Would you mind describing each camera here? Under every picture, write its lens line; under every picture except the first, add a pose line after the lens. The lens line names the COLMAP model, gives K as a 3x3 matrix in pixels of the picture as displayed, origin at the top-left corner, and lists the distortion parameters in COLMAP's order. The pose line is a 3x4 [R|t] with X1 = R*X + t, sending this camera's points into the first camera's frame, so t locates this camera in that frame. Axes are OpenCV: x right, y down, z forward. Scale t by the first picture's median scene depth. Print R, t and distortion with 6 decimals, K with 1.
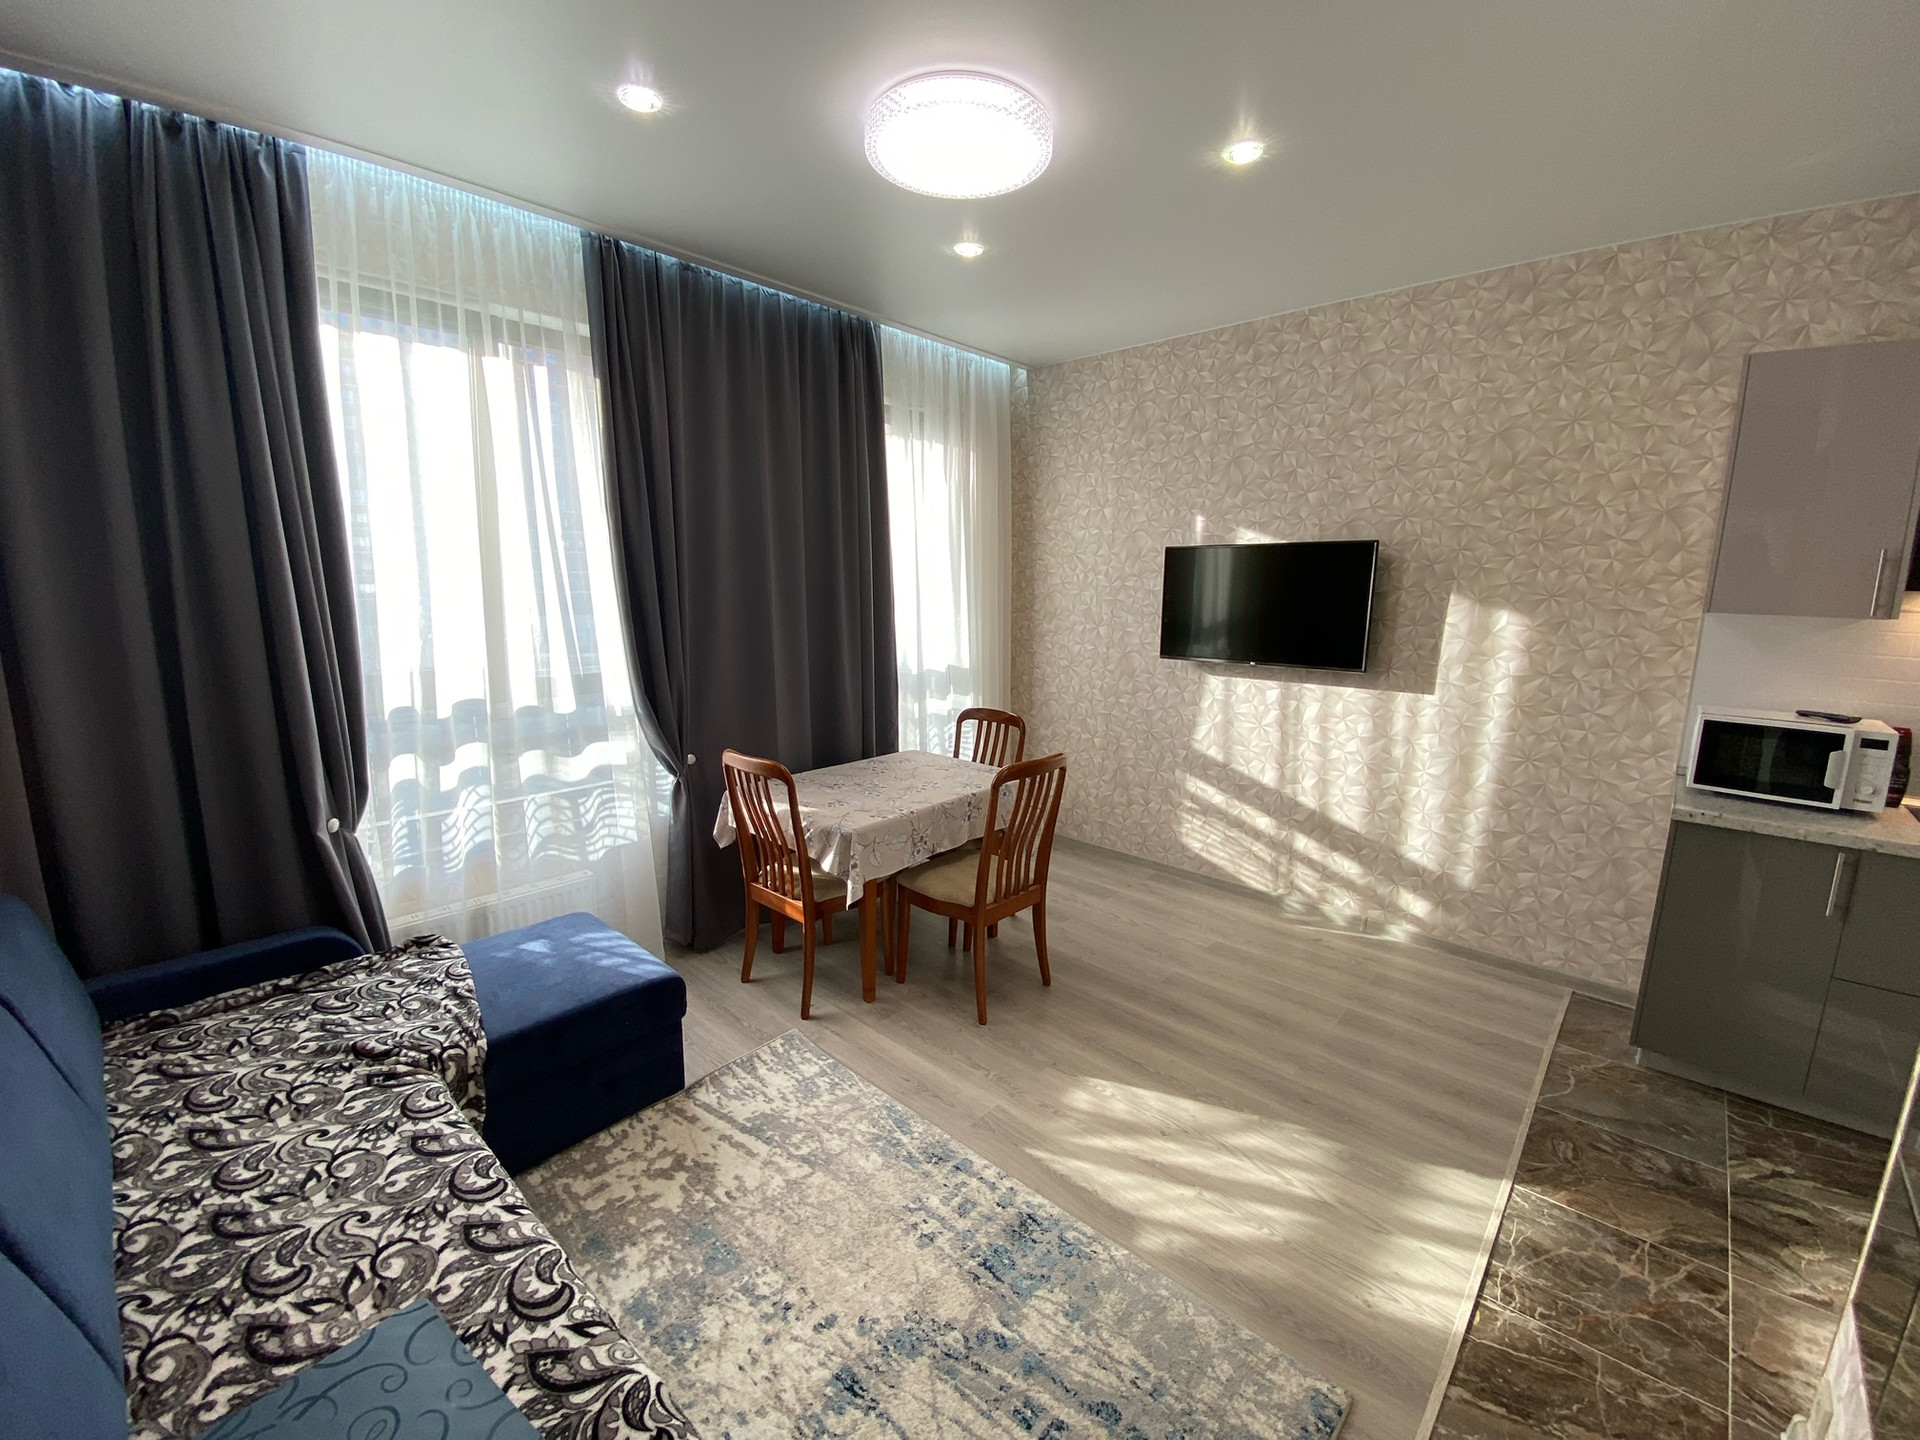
lens RADIAL K [[780.6, 0, 961.2], [0, 780.6, 717.1], [0, 0, 1]] dist [0.013544, -0.011982]
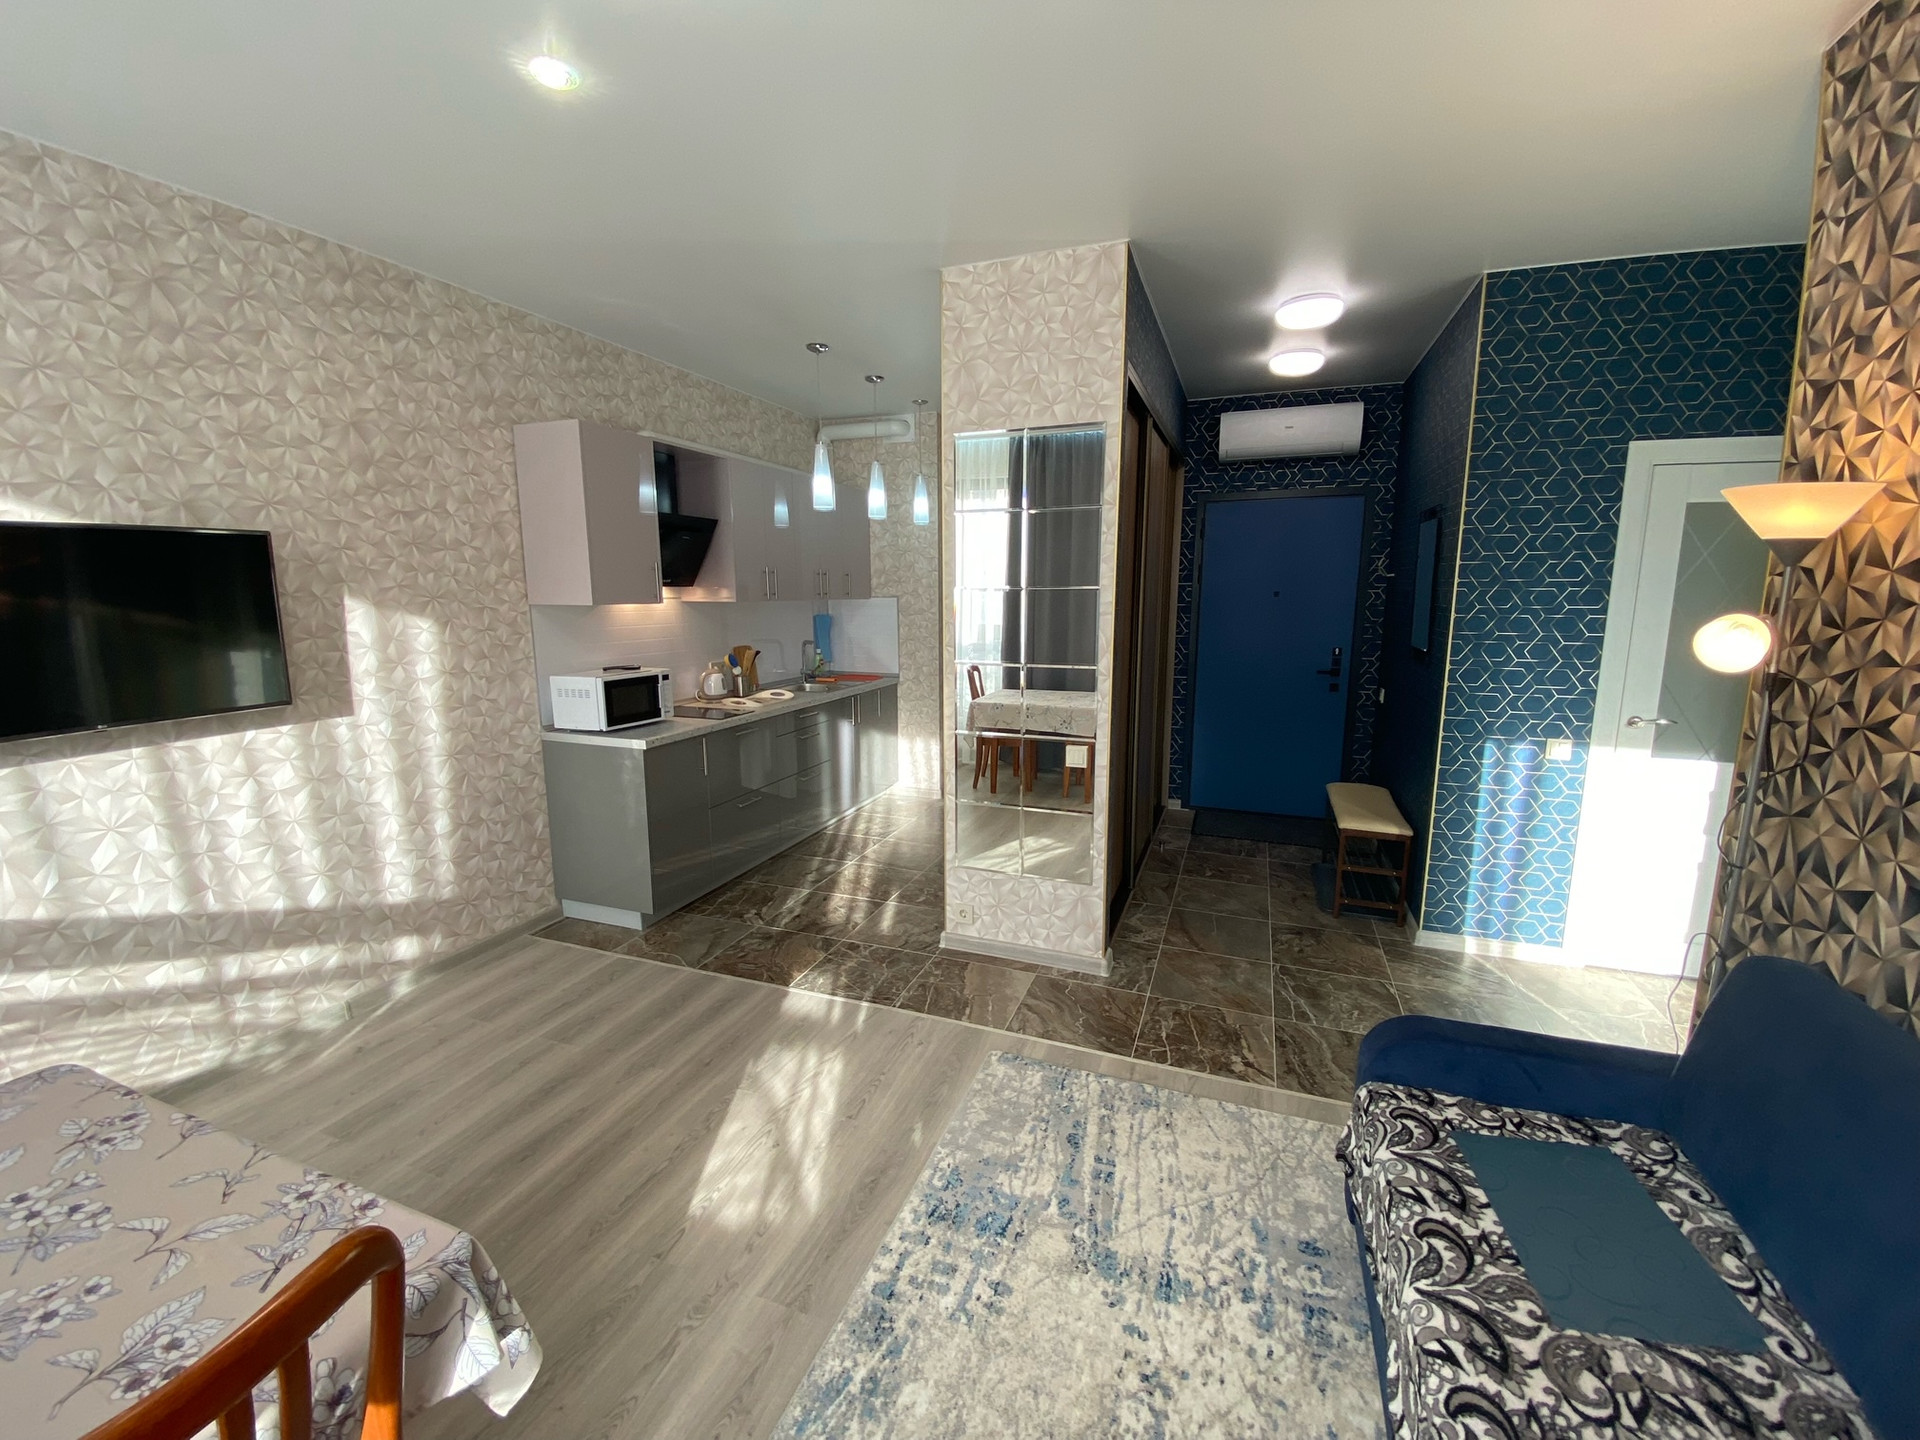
lens RADIAL K [[780.6, 0, 953.3], [0, 780.6, 721.6], [0, 0, 1]] dist [0.013544, -0.011982]
pose [[-0.359202, -0.166213, 0.918339, -0.680968], [0.160463, 0.958359, 0.236220, -0.189077], [-0.919361, 0.232210, -0.317574, 1.048579]]
